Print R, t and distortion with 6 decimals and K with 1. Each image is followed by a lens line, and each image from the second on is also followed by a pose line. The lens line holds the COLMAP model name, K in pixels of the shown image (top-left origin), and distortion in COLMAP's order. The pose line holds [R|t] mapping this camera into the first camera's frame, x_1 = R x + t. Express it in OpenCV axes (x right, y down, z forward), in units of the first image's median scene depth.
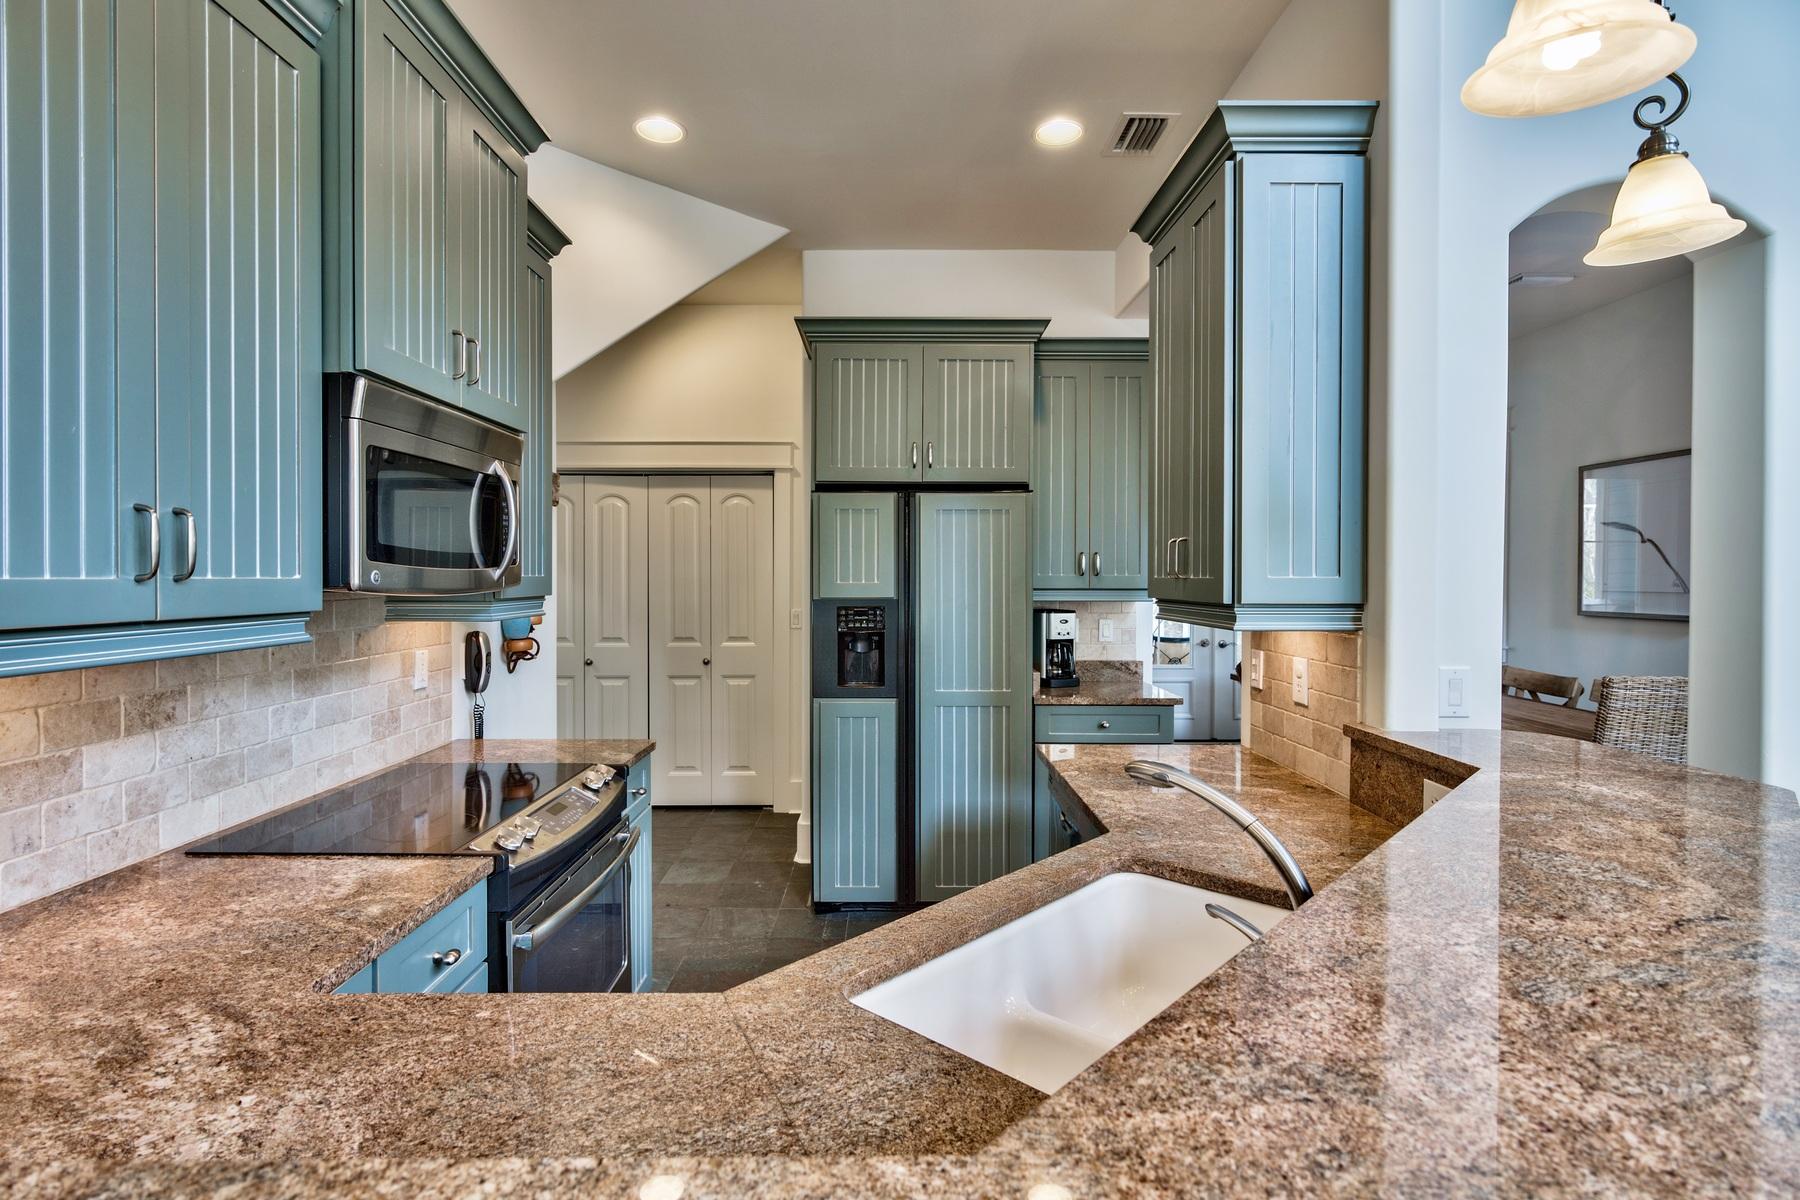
lens RADIAL K [[879.3, 0, 892.2], [0, 879.3, 593.2], [0, 0, 1]] dist [-0.001377, 0.000015]
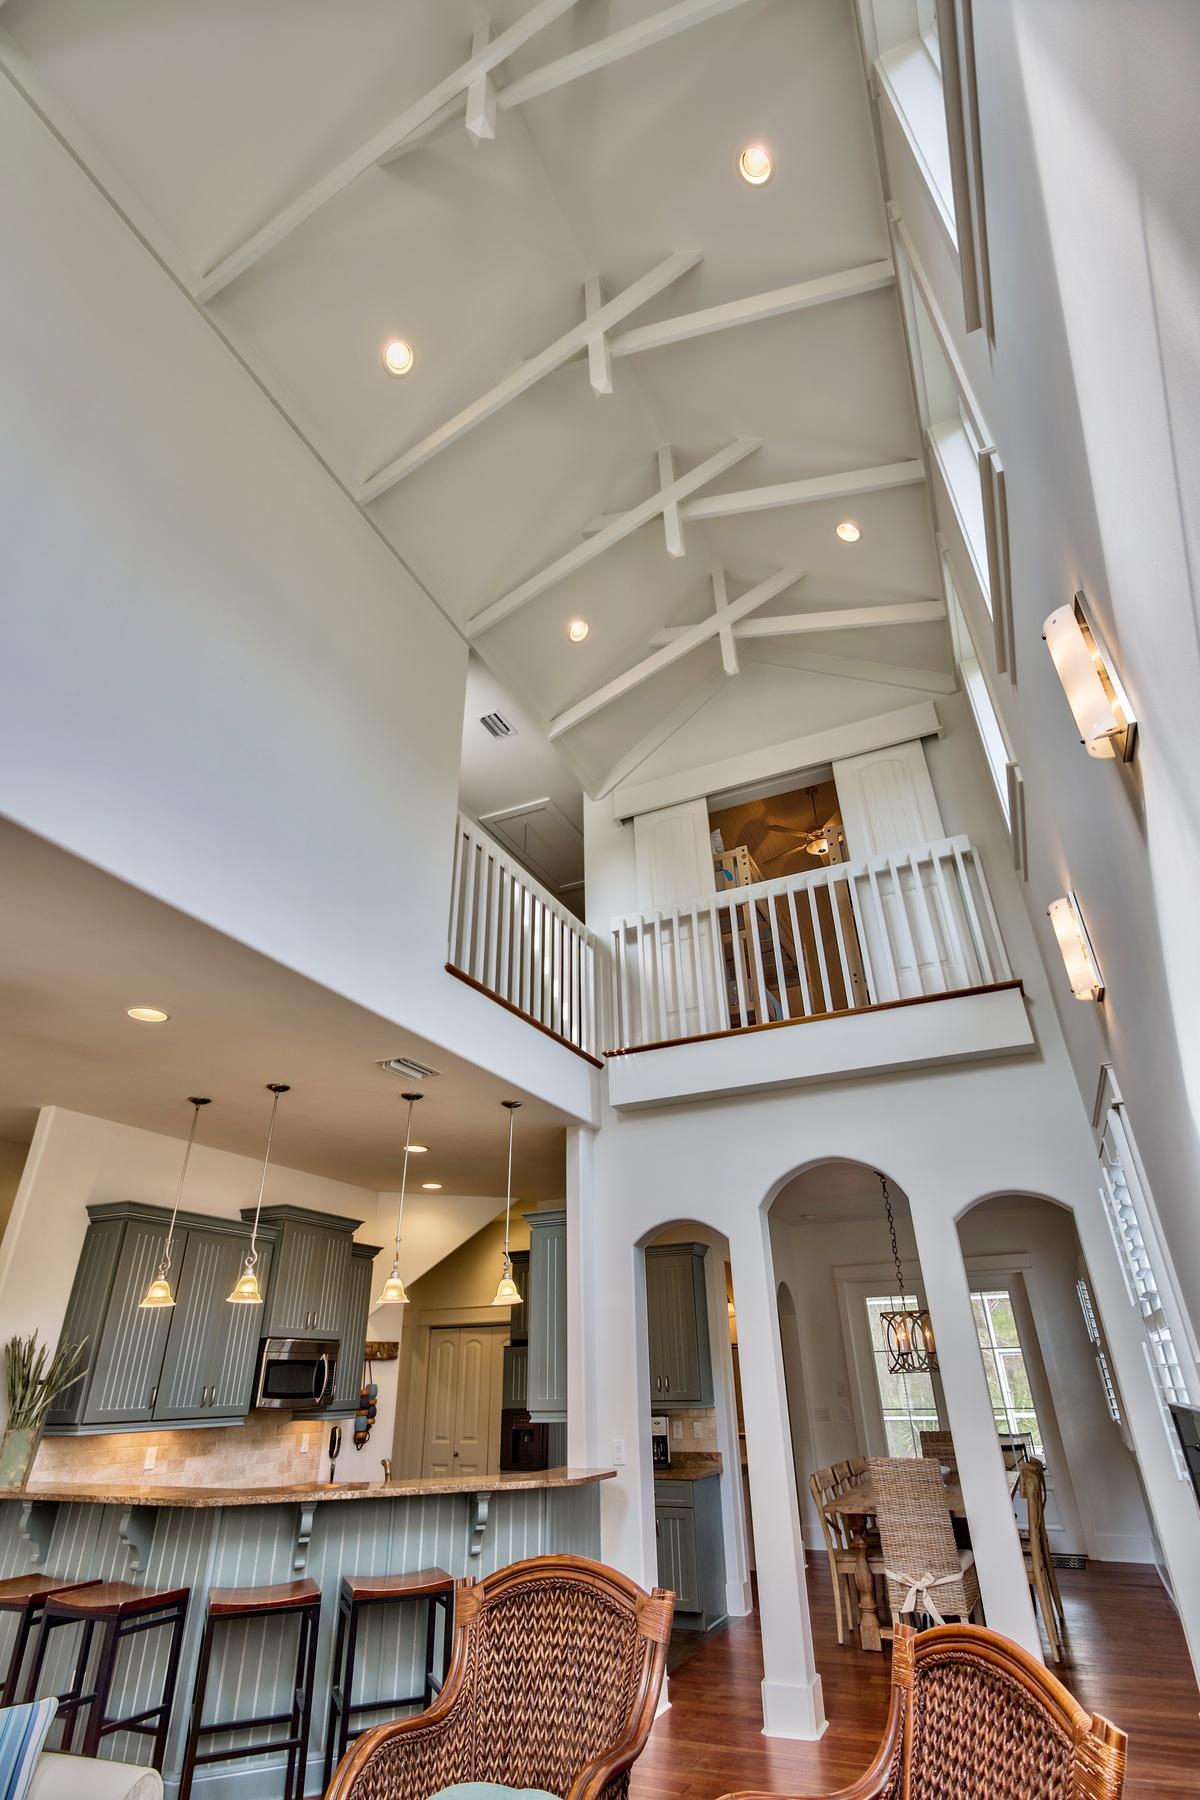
lens RADIAL K [[879.3, 0, 609.2], [0, 879.3, 889.1], [0, 0, 1]] dist [-0.001377, 0.000015]
pose [[0.909558, -0.223898, -0.350105, 1.347592], [0.017790, 0.862662, -0.505468, 0.004656], [0.415196, 0.453524, 0.788624, -1.210051]]
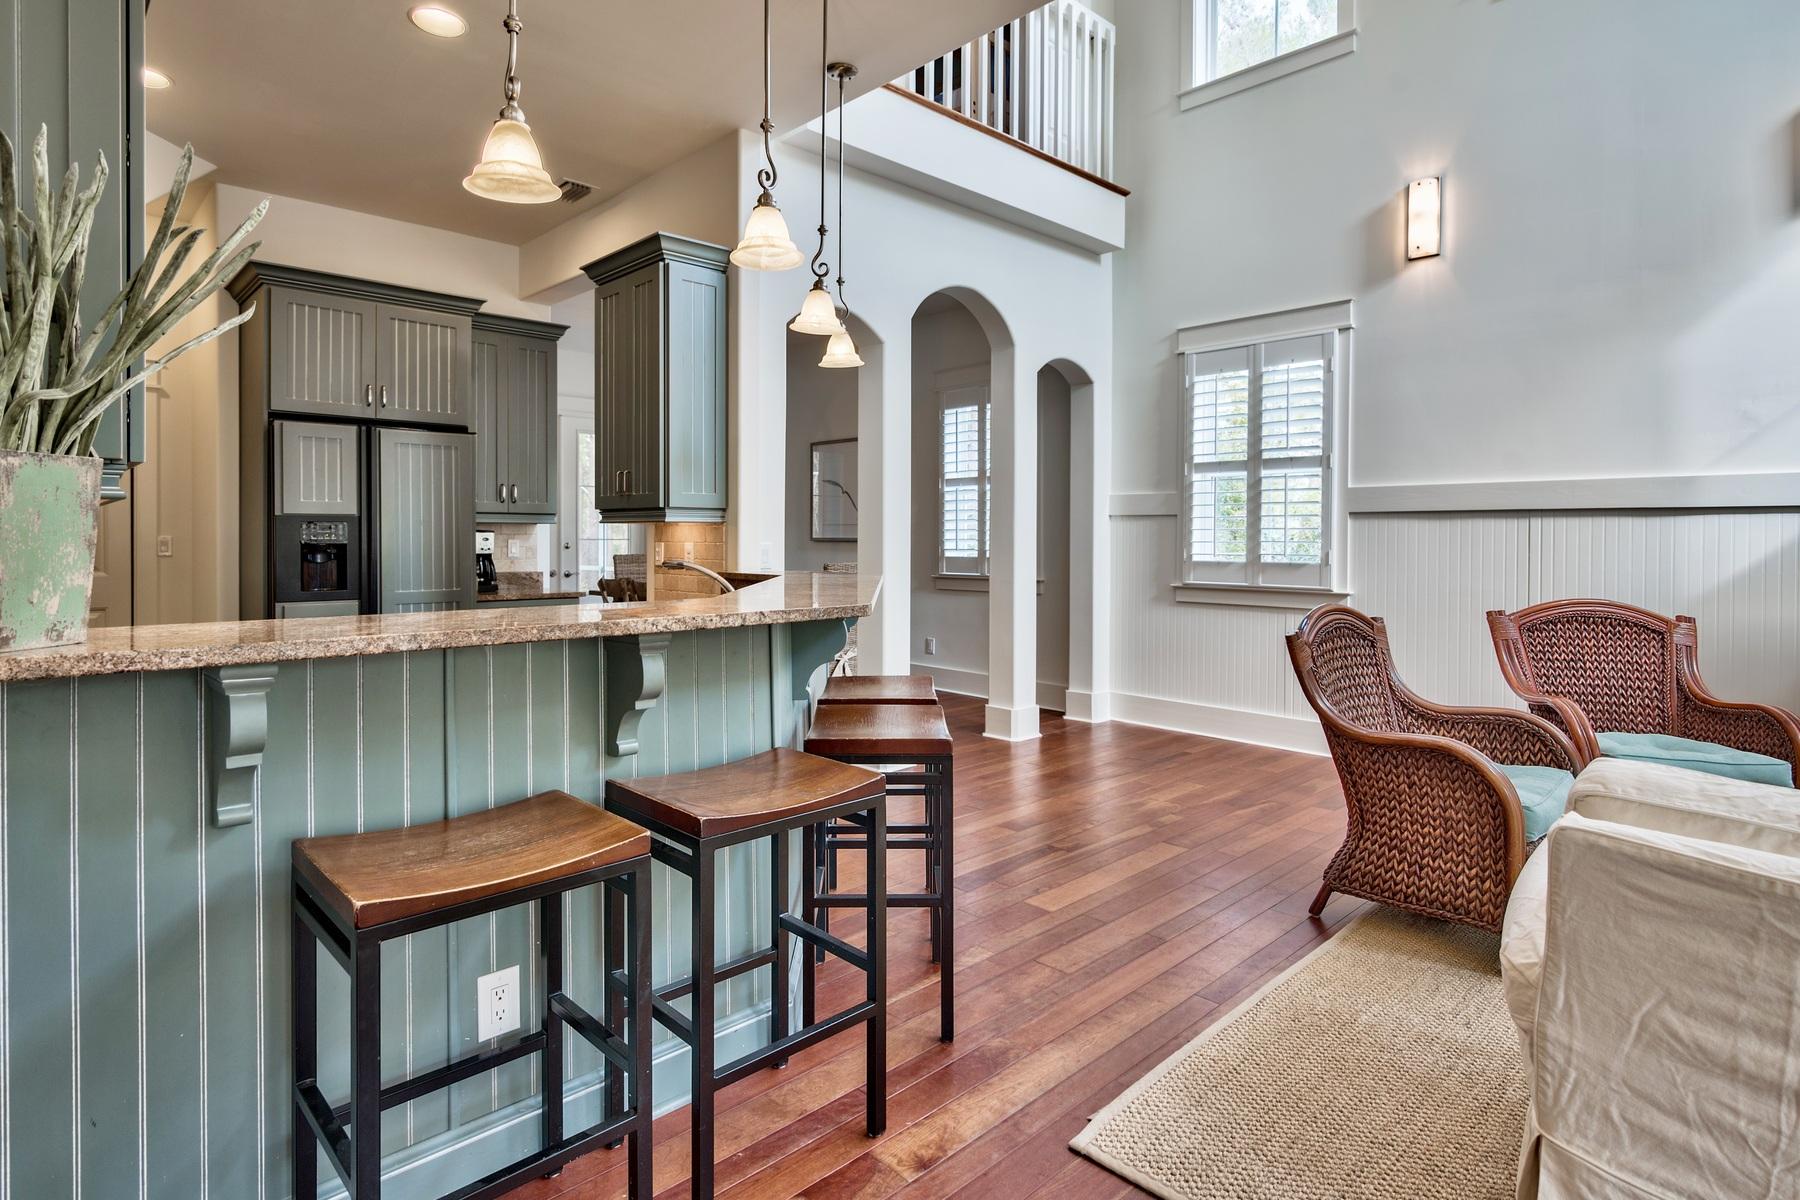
lens RADIAL K [[938.8, 0, 890.4], [0, 938.8, 542.7], [0, 0, 1]] dist [-0.004334, -0.000345]
pose [[0.729712, -0.007411, 0.683714, -0.426197], [0.012614, 0.999917, -0.002624, 0.069587], [-0.683638, 0.010539, 0.729745, -0.517705]]
